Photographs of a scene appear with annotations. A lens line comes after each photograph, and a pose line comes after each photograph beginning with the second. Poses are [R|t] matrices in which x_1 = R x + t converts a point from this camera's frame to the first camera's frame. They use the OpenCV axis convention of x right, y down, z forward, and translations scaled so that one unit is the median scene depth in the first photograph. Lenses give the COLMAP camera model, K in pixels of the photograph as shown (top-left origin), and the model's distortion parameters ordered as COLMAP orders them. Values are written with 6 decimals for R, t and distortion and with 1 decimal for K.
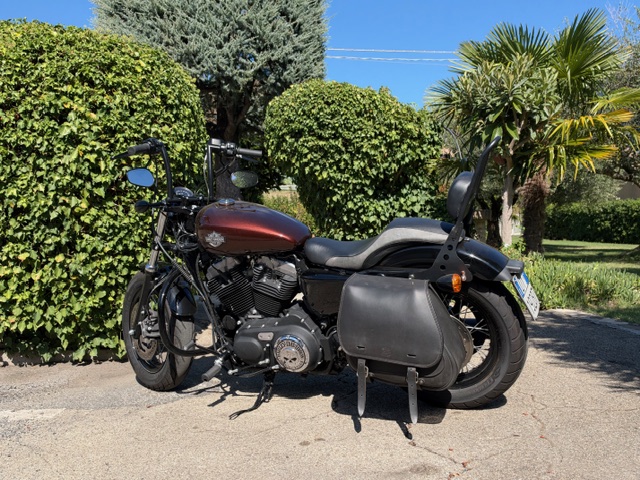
lens RADIAL K [[612.3, 0, 320.0], [0, 612.3, 240.0], [0, 0, 1]] dist [0.214950, -0.526073]
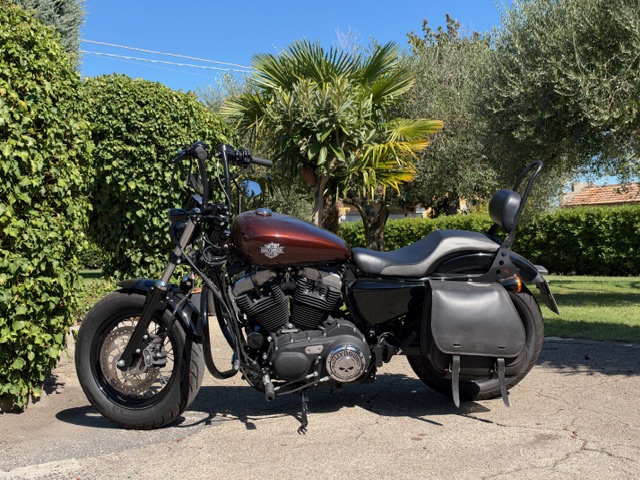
lens RADIAL K [[721.2, 0, 320.0], [0, 721.2, 240.0], [0, 0, 1]] dist [0.275407, -0.784567]
pose [[0.869076, 0.002455, 0.494672, -0.306654], [0.017235, 0.999230, -0.035239, 0.010848], [-0.494378, 0.039151, 0.868365, -0.009401]]
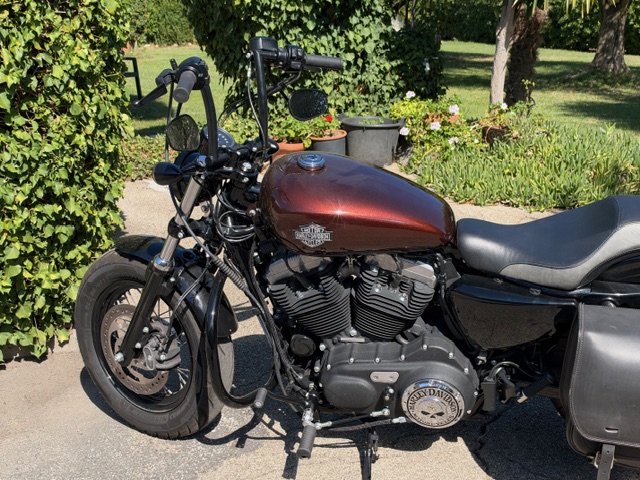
lens RADIAL K [[824.3, 0, 320.0], [0, 824.3, 240.0], [0, 0, 1]] dist [0.298378, -1.037787]
pose [[0.968686, -0.057378, 0.241568, -0.164711], [-0.004080, 0.969122, 0.246548, -0.089669], [-0.248255, -0.239813, 0.938541, 0.114663]]
